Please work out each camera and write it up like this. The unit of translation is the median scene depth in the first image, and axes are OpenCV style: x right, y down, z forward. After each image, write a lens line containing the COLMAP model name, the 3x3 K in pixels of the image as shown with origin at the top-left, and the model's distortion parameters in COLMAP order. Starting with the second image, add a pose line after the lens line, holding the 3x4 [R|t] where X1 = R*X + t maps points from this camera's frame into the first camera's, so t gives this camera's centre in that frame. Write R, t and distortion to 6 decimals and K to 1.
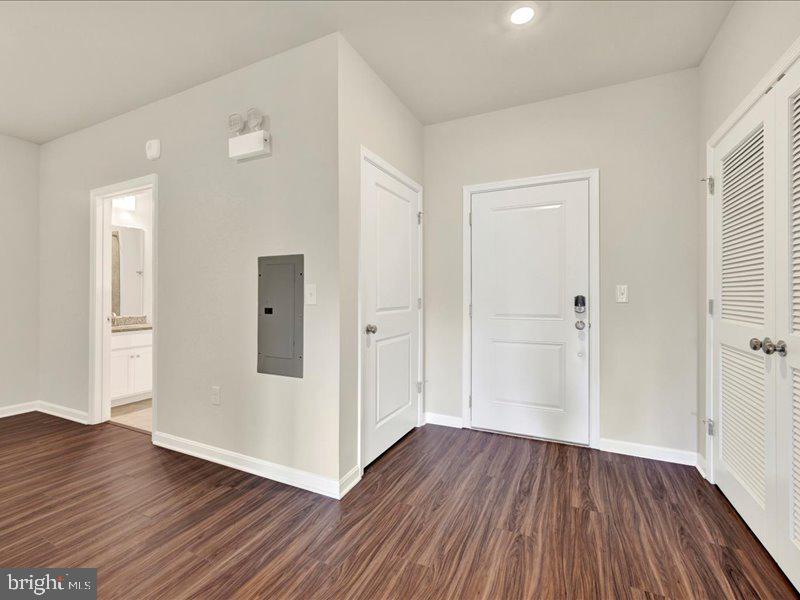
lens RADIAL K [[373.5, 0, 388.1], [0, 373.5, 291.7], [0, 0, 1]] dist [0.004245, 0.000648]
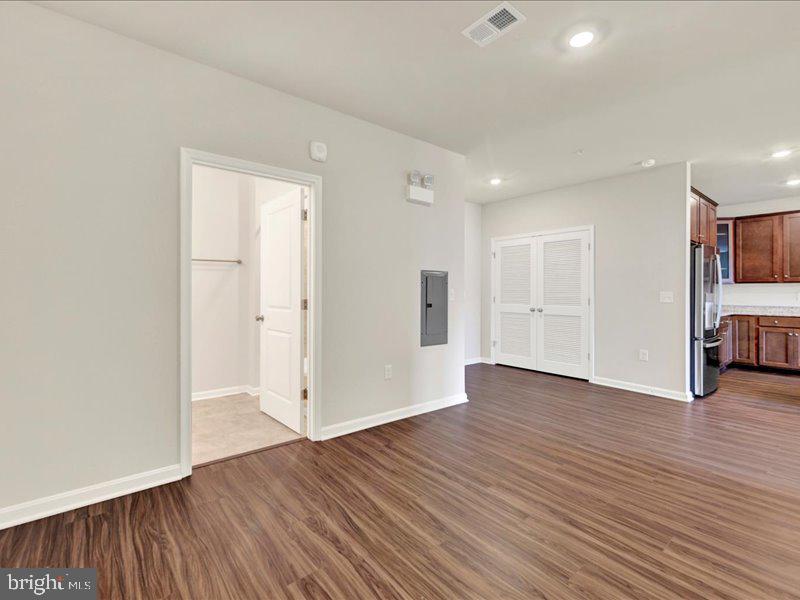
lens RADIAL K [[364.3, 0, 391.0], [0, 364.3, 298.2], [0, 0, 1]] dist [-0.012117, 0.000135]
pose [[0.428518, -0.008082, 0.903497, -1.638037], [-0.006873, 0.999902, 0.012204, 0.003016], [-0.903507, -0.011439, 0.428421, 0.459109]]
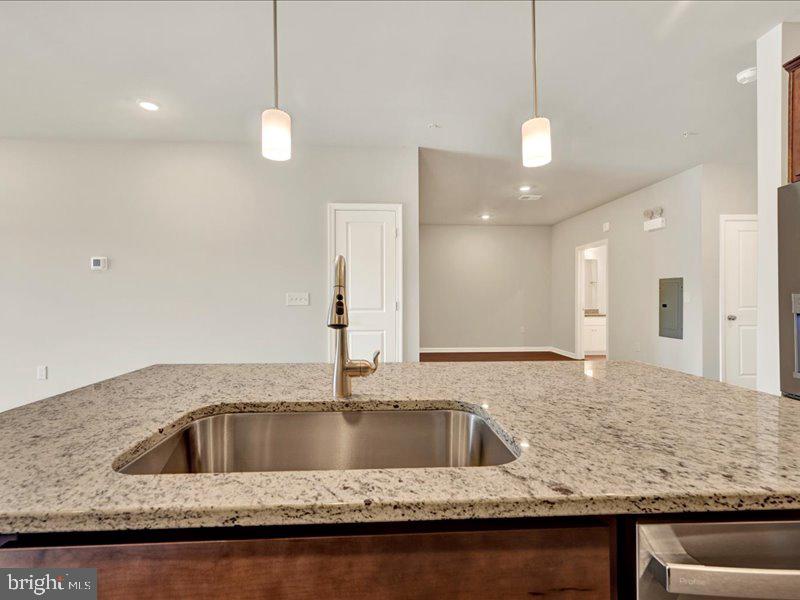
lens RADIAL K [[364.3, 0, 391.0], [0, 364.3, 298.2], [0, 0, 1]] dist [-0.012117, 0.000135]
pose [[0.474464, 0.004169, -0.880265, 0.646457], [0.006399, 0.999946, 0.008185, -0.013489], [0.880251, -0.009516, 0.474412, -1.134569]]
